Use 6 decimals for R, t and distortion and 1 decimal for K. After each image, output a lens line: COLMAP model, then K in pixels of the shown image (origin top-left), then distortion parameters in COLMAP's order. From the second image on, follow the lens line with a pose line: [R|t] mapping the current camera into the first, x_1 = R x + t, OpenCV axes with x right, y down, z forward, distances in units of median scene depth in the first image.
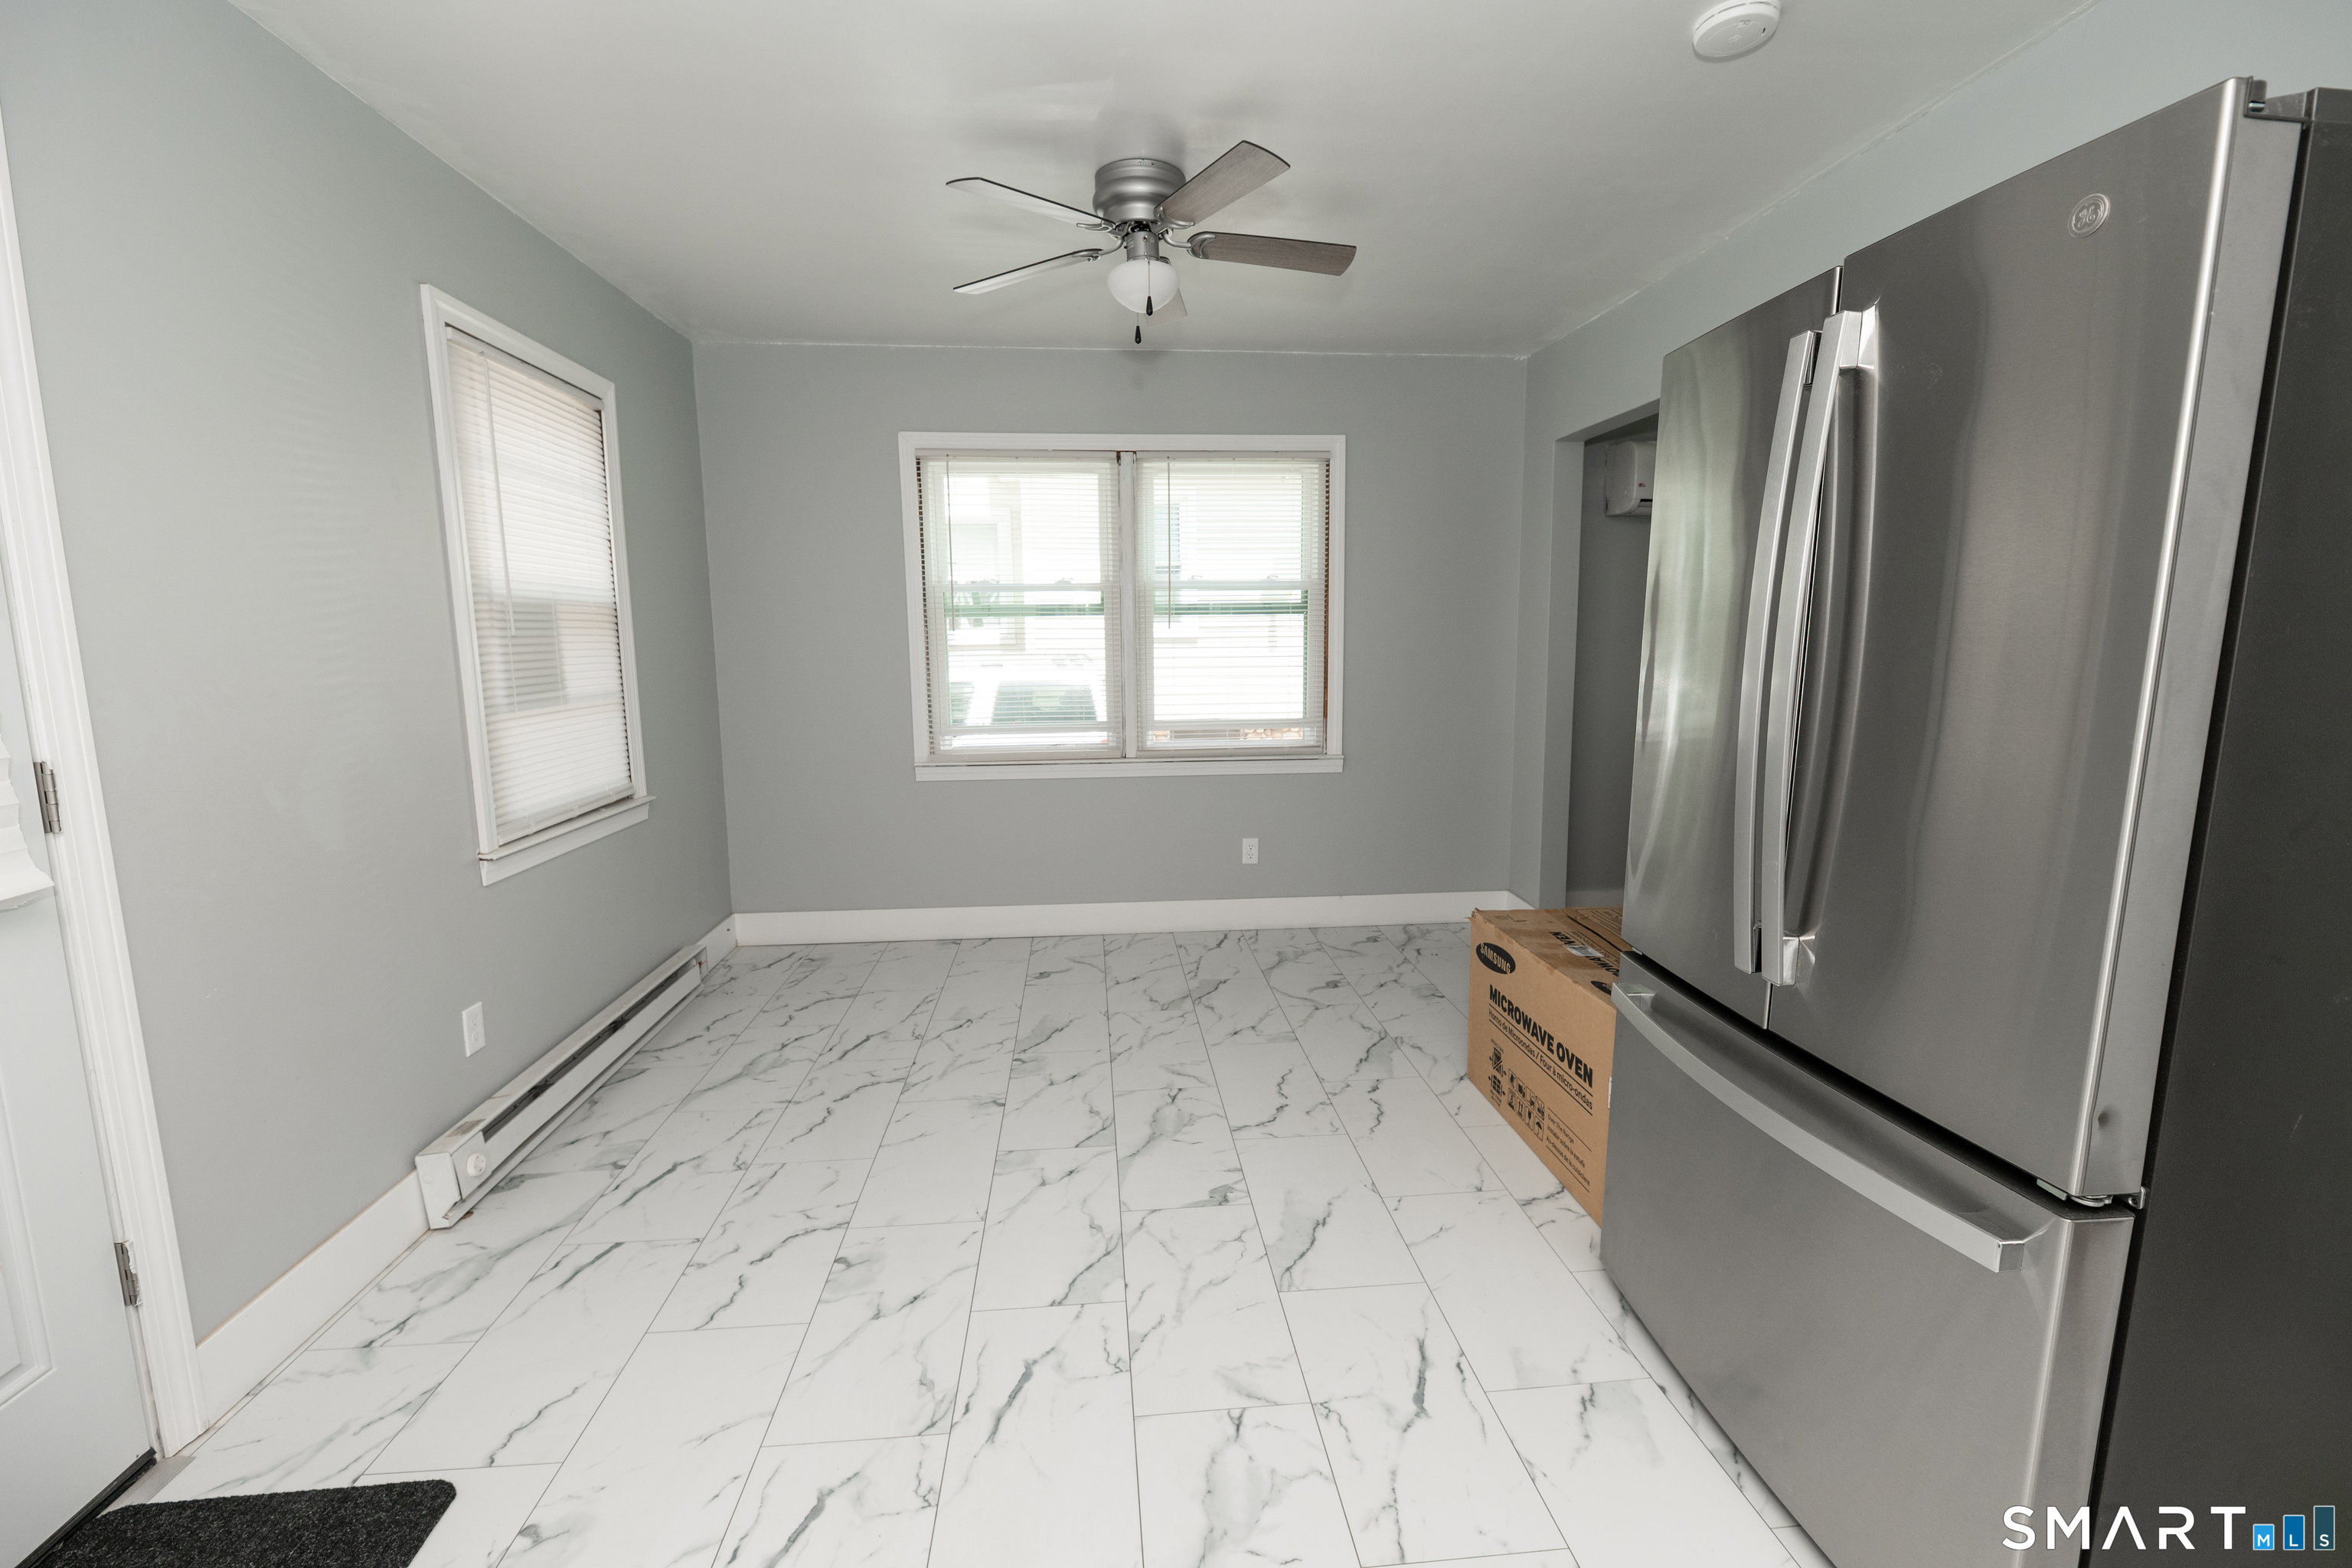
lens RADIAL K [[1001.2, 0, 1175.9], [0, 1001.2, 782.4], [0, 0, 1]] dist [0.001320, -0.004158]
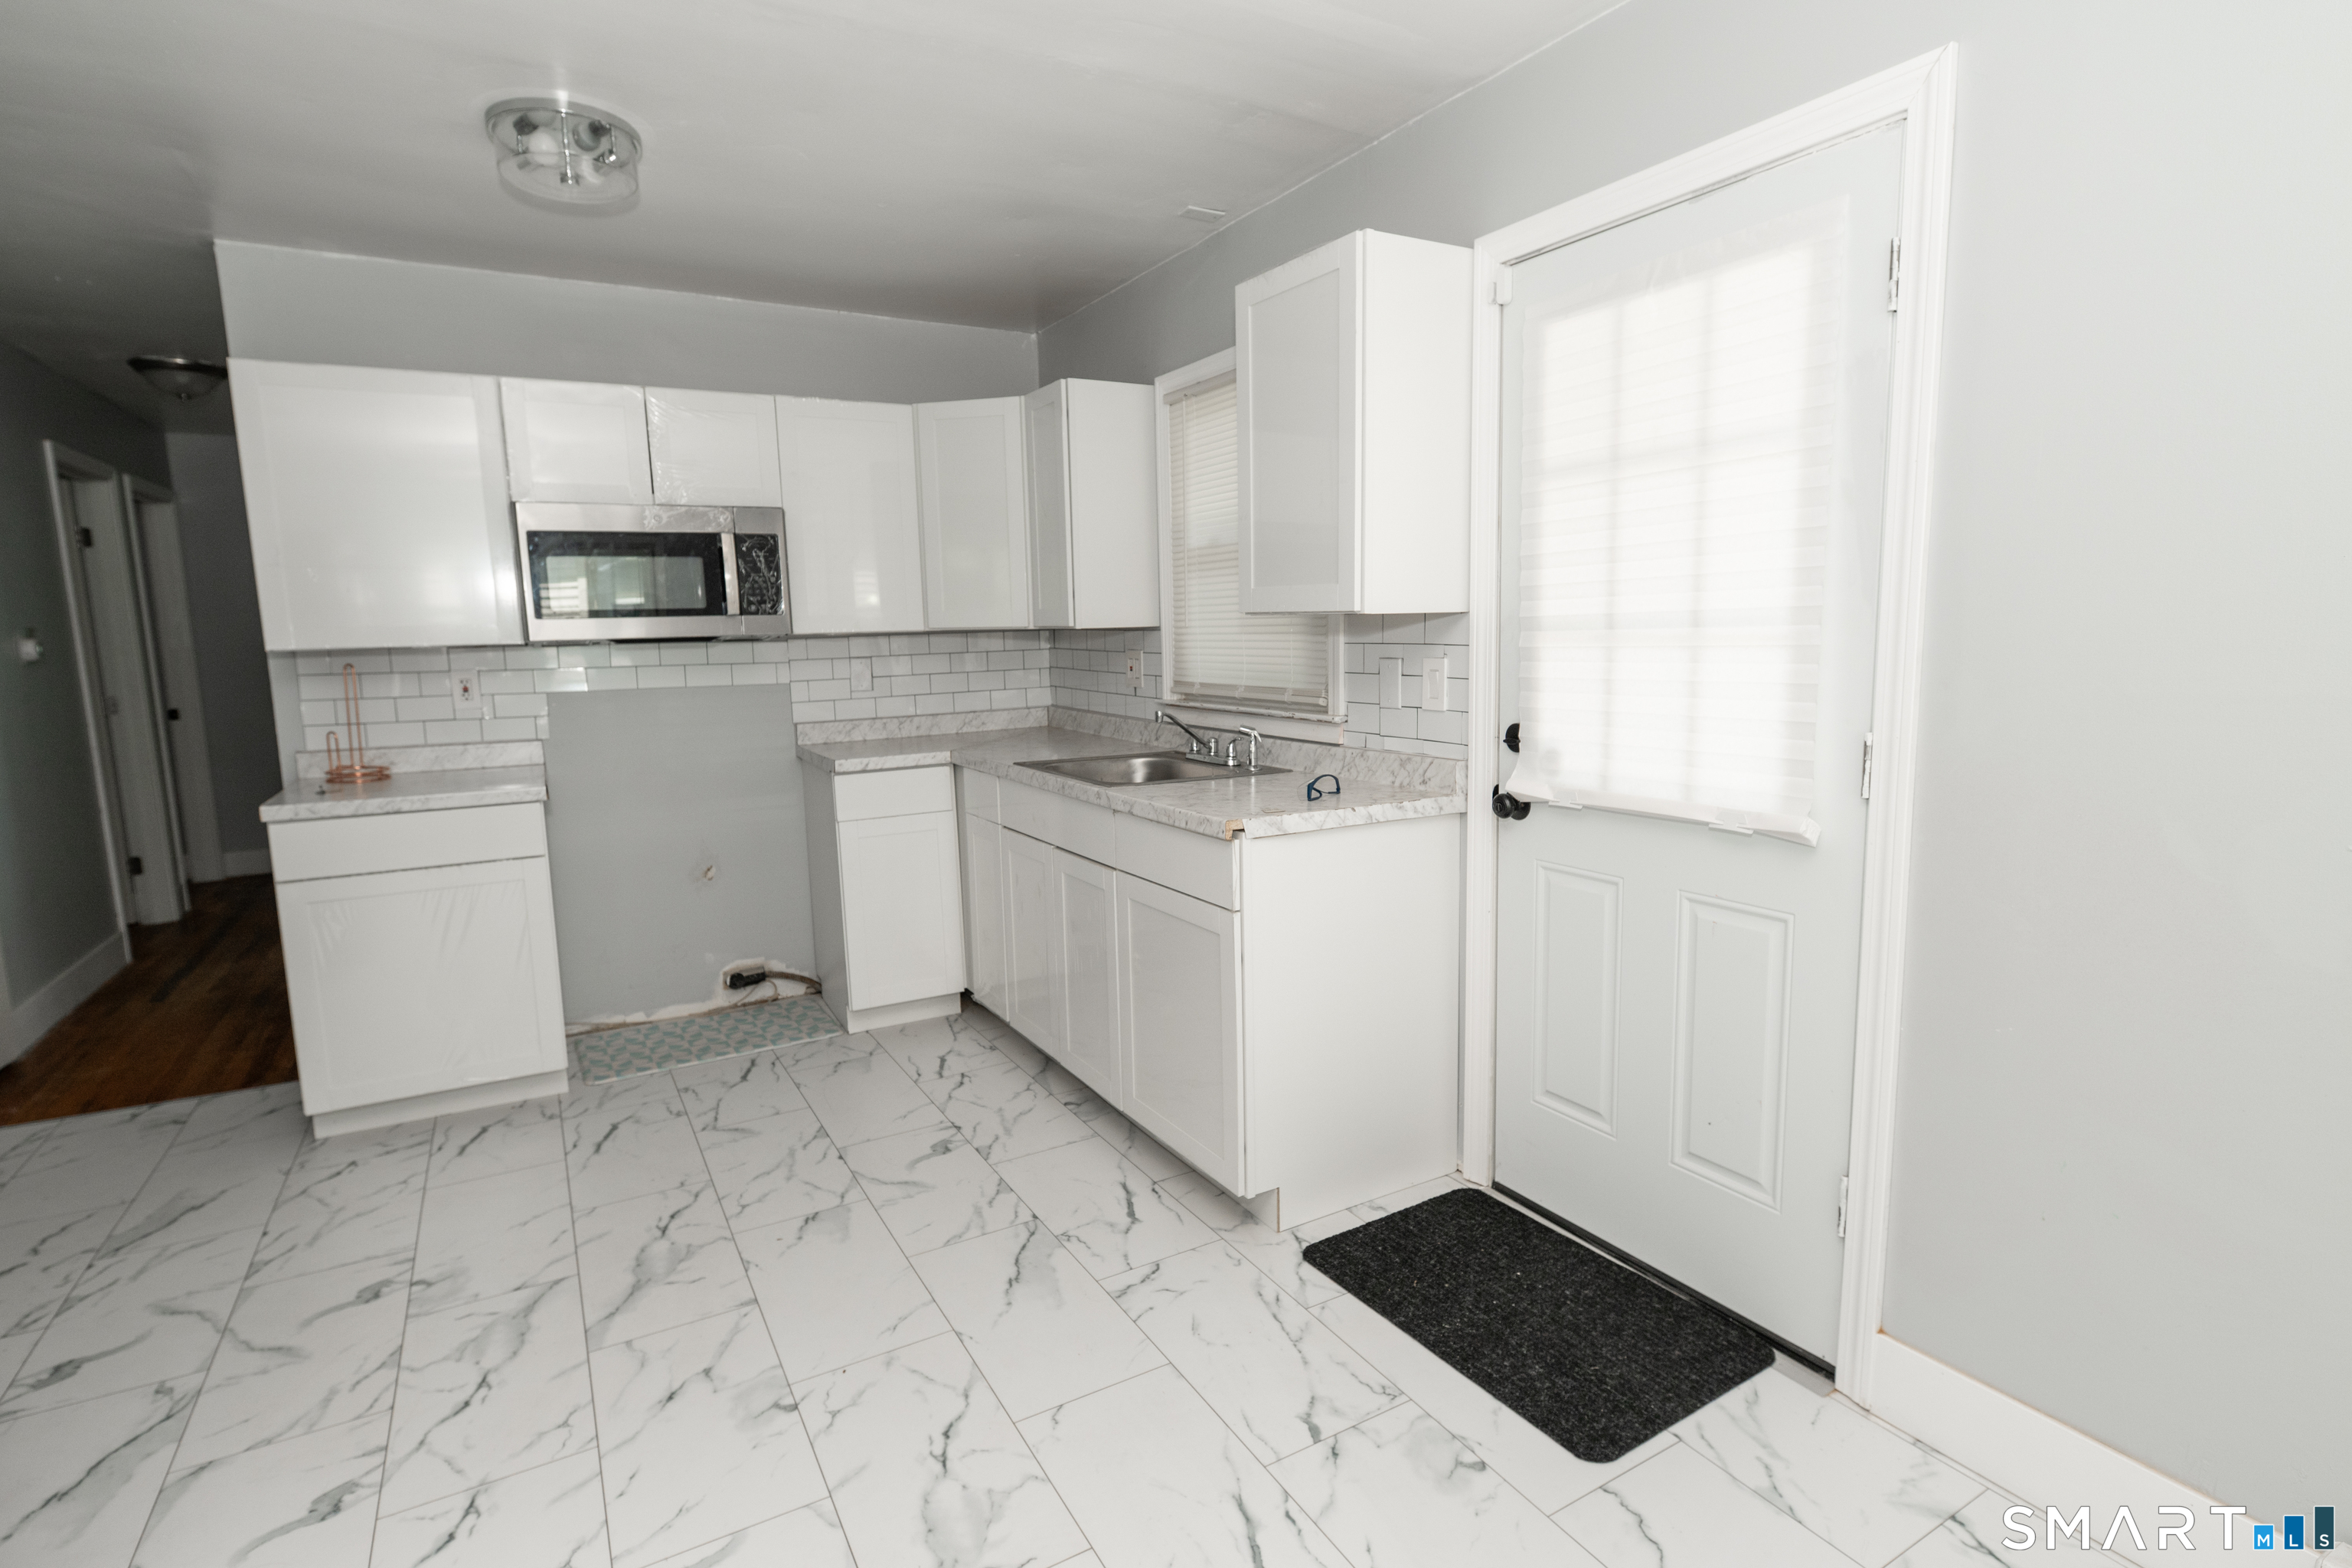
lens RADIAL K [[1156.9, 0, 1179.9], [0, 1156.9, 780.0], [0, 0, 1]] dist [0.004767, -0.002849]
pose [[-0.907547, 0.082750, -0.411717, 0.068556], [-0.033208, 0.963183, 0.266788, -0.206828], [0.418635, 0.255795, -0.871386, 1.289598]]
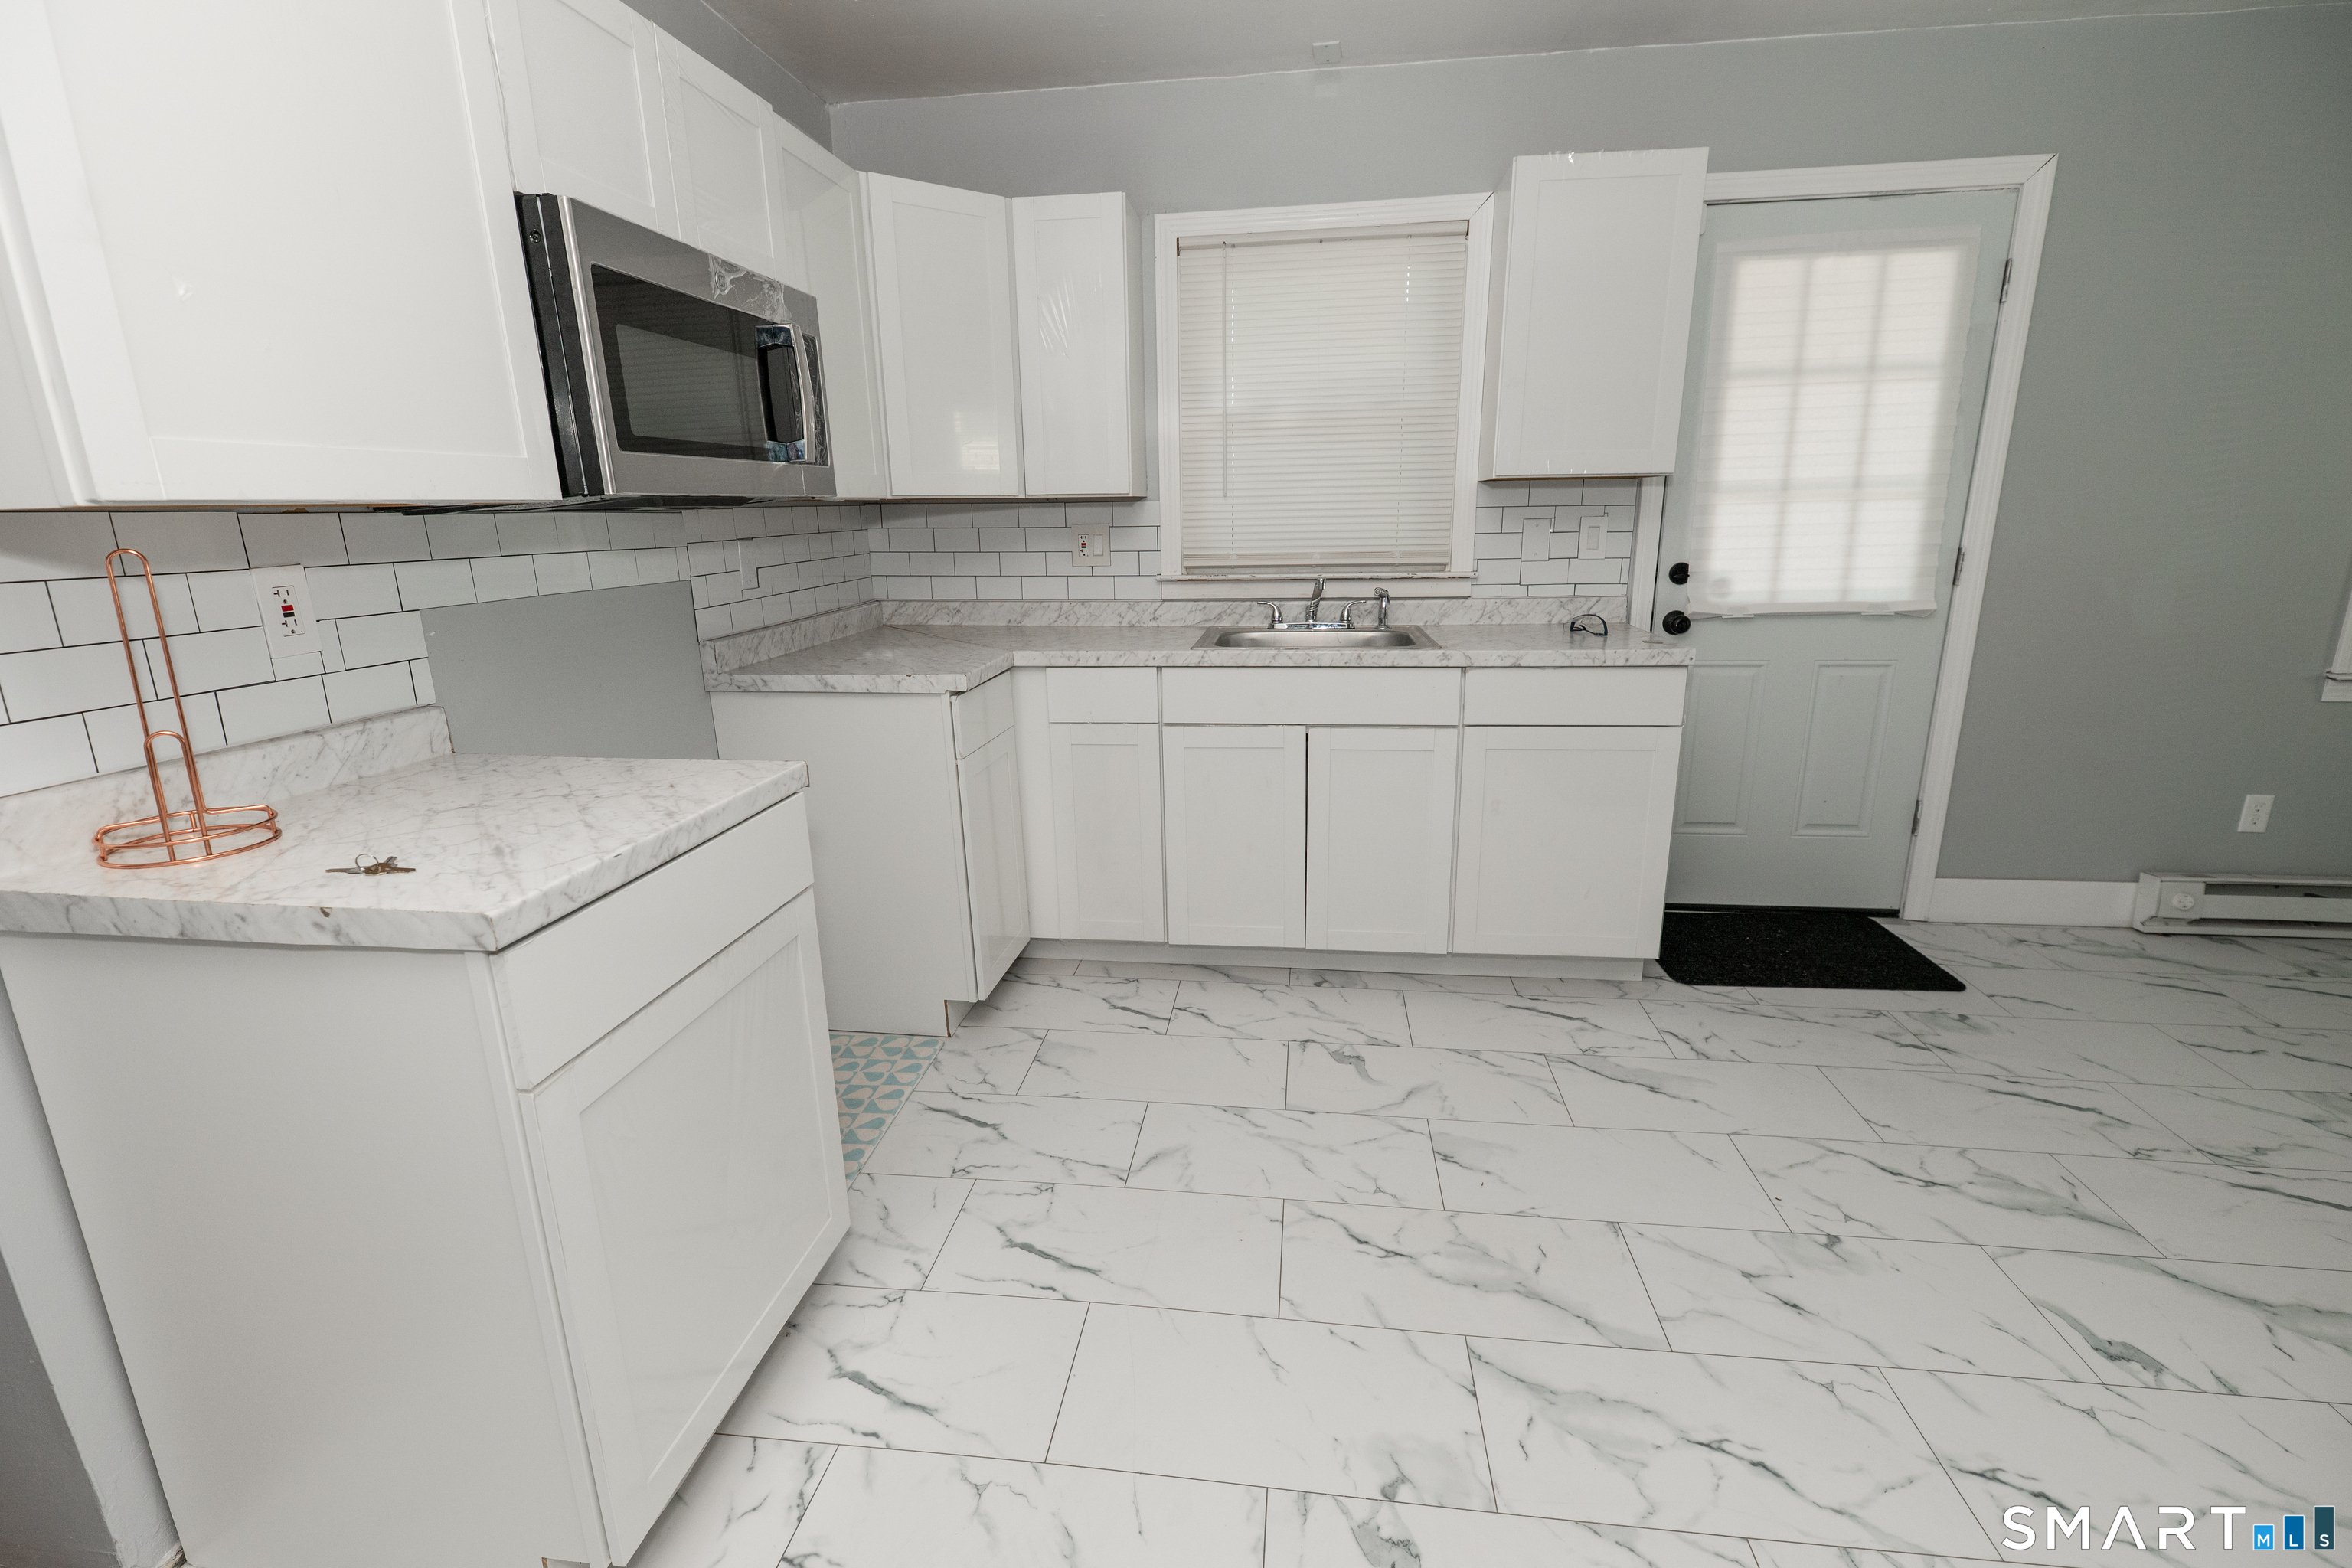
lens RADIAL K [[1033.3, 0, 1171.5], [0, 1033.3, 777.4], [0, 0, 1]] dist [0.000746, -0.003982]
pose [[-0.220075, 0.256203, -0.941237, 0.890470], [-0.120377, 0.950386, 0.286838, 0.009172], [0.968027, 0.176429, -0.178315, -0.055165]]
